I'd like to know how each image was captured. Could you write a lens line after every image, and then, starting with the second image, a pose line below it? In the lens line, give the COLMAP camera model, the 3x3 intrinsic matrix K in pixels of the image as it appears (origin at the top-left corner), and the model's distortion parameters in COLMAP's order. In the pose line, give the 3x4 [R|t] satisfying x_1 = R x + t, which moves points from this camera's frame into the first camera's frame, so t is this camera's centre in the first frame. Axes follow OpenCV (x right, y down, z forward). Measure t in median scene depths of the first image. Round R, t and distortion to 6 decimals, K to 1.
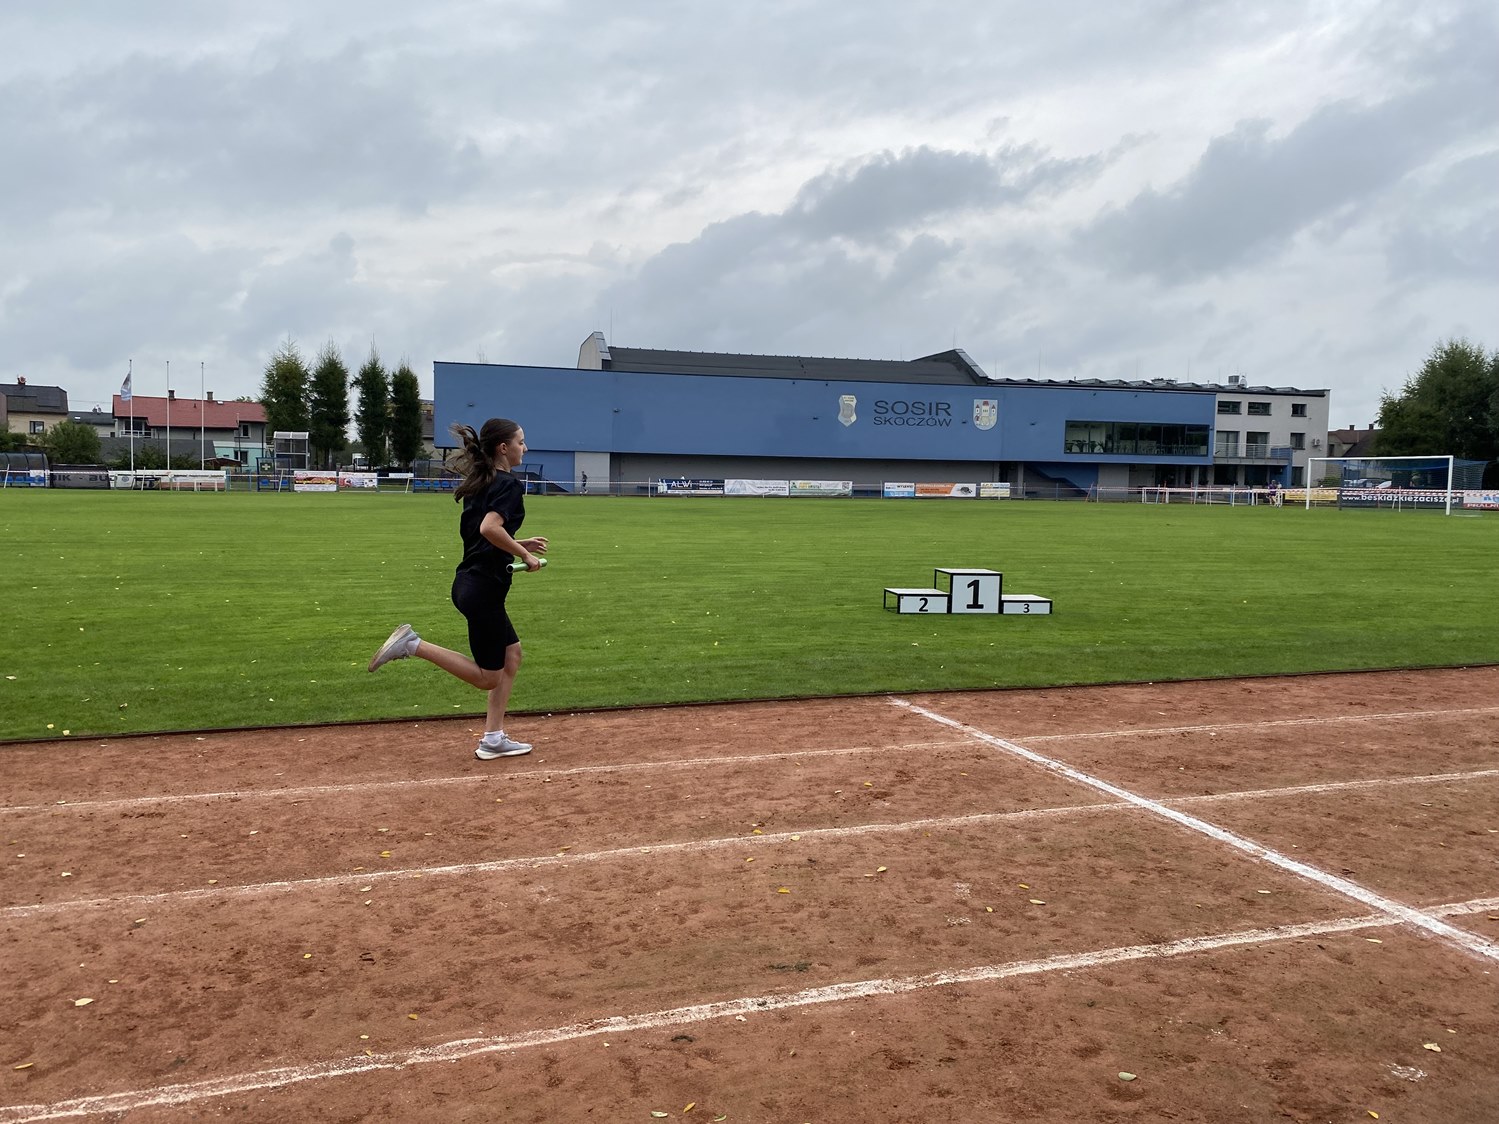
lens RADIAL K [[1144.3, 0, 759.7], [0, 1144.3, 550.0], [0, 0, 1]] dist [0.010390, -0.012099]
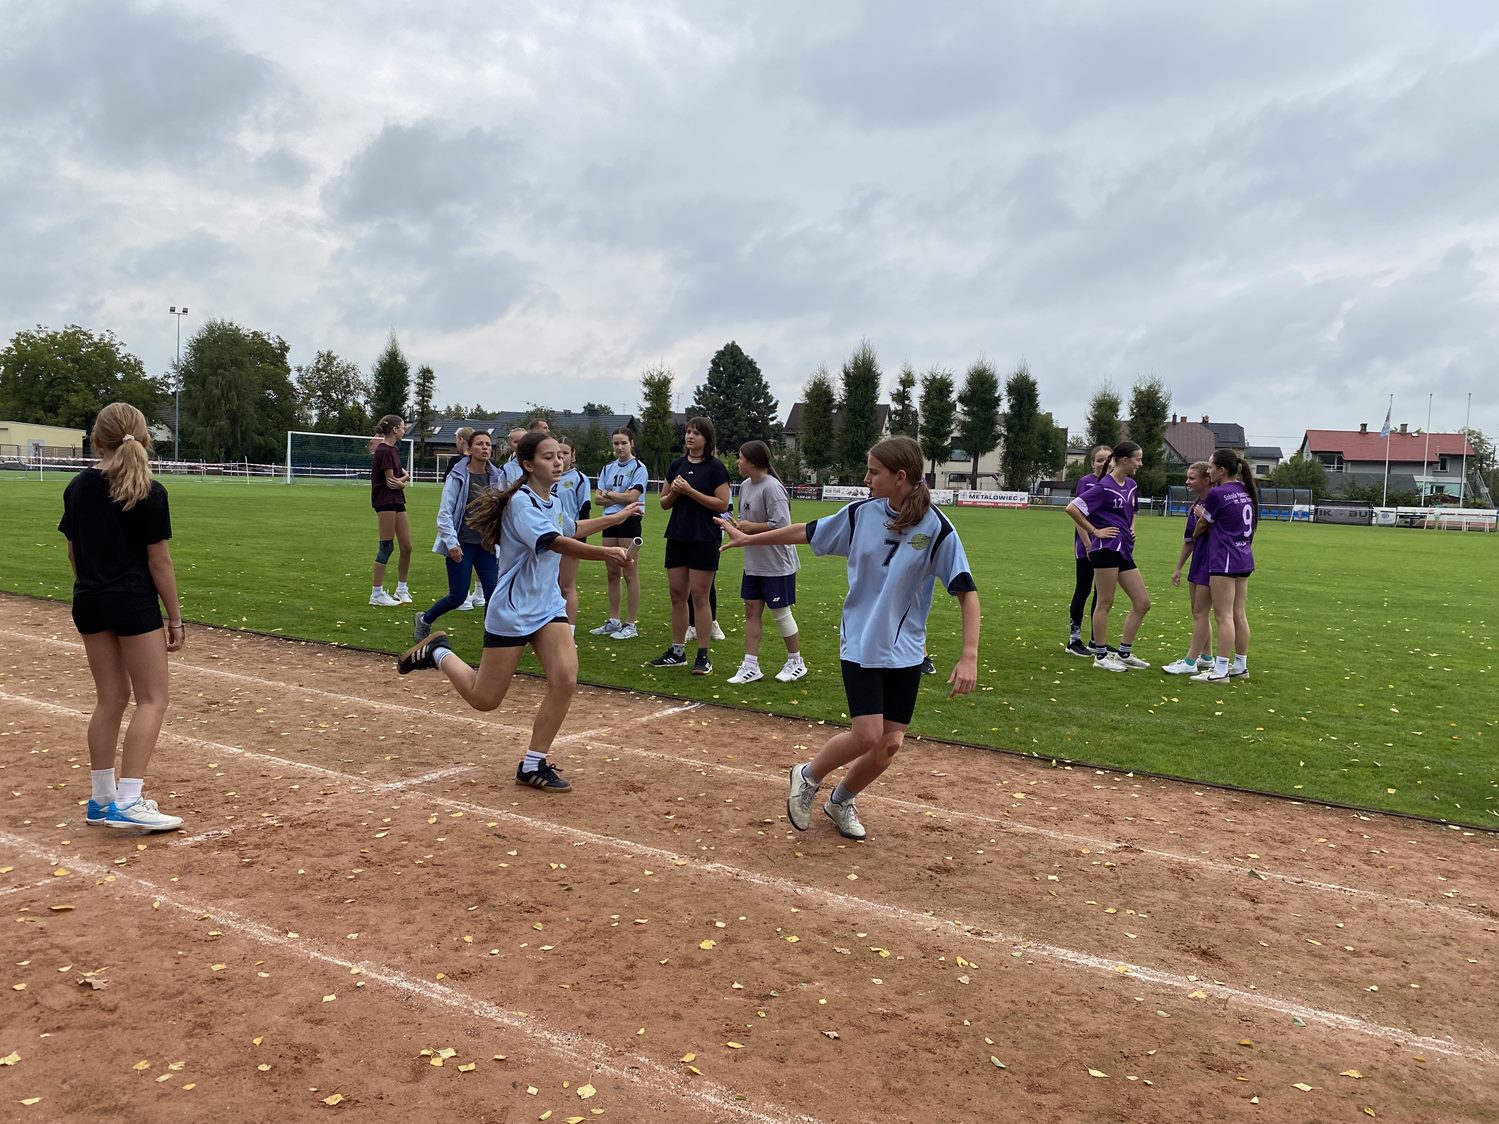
lens RADIAL K [[1133.3, 0, 760.9], [0, 1133.3, 554.9], [0, 0, 1]] dist [0.076307, -0.127720]
pose [[0.641141, 0.055890, -0.765385, -0.120937], [-0.073712, 0.997218, 0.011073, 0.000145], [0.763875, 0.049318, 0.643478, -0.032215]]
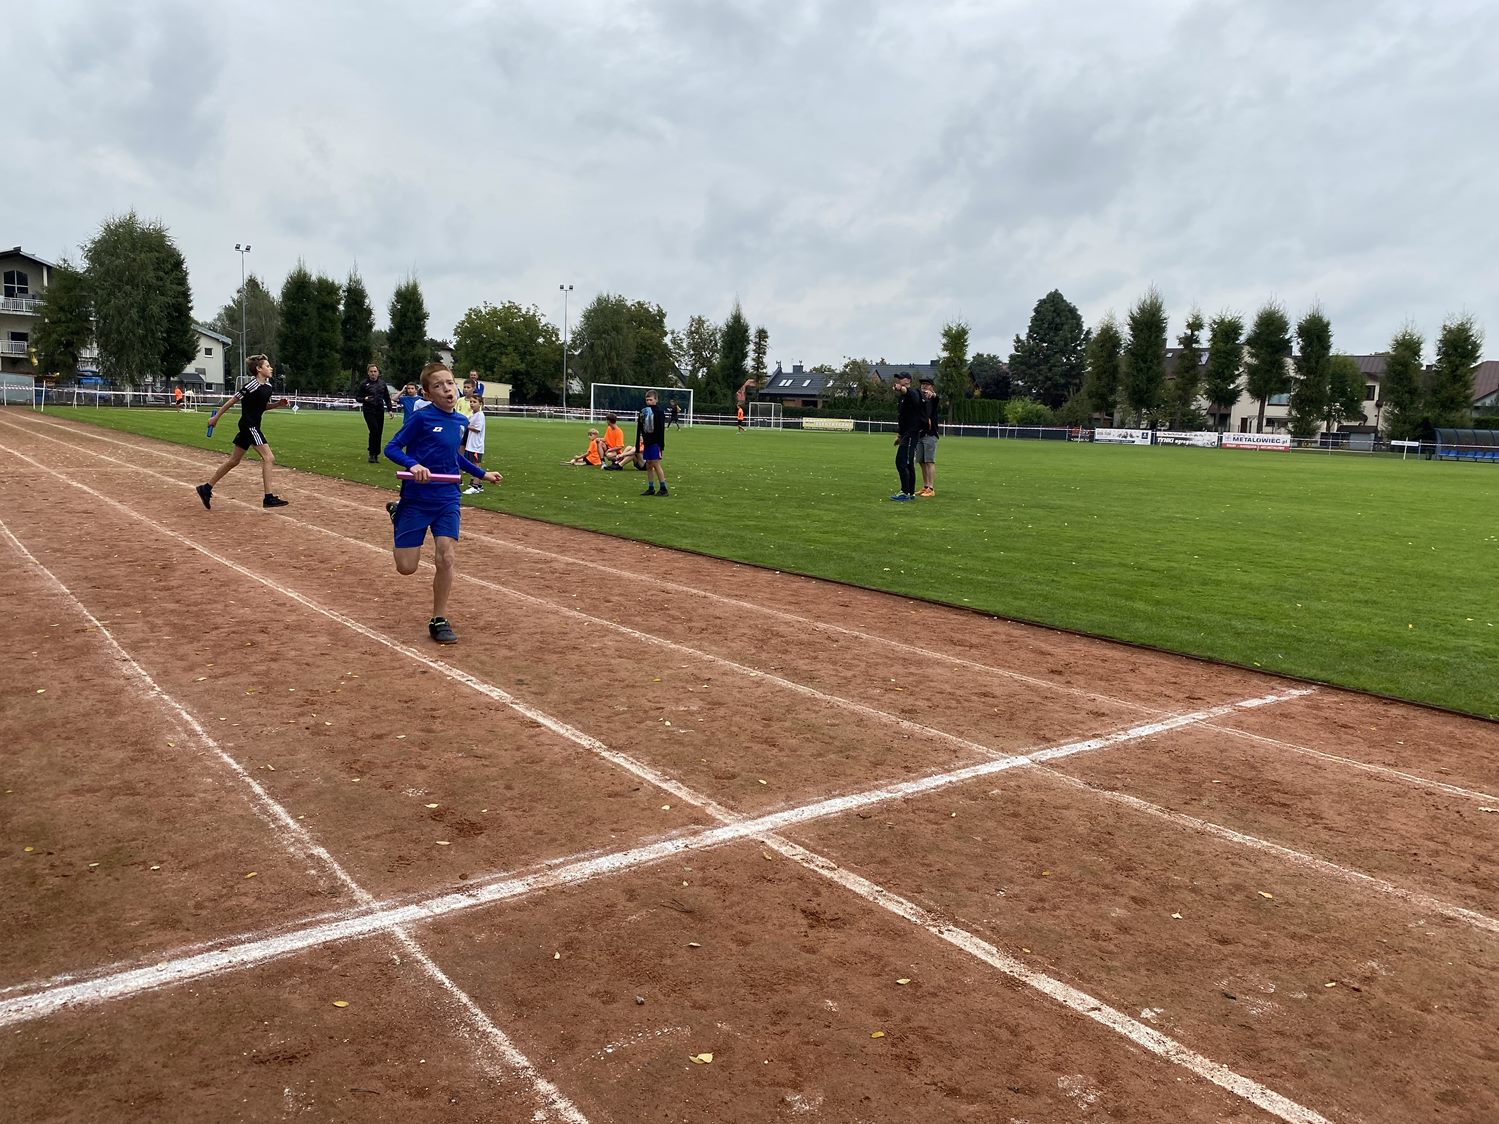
lens RADIAL K [[1139.4, 0, 759.5], [0, 1139.4, 558.5], [0, 0, 1]] dist [0.041065, -0.066212]
pose [[0.308125, 0.113490, -0.944552, 0.066250], [-0.092254, 0.991744, 0.089065, 0.000164], [0.946862, 0.059695, 0.316051, 0.031148]]
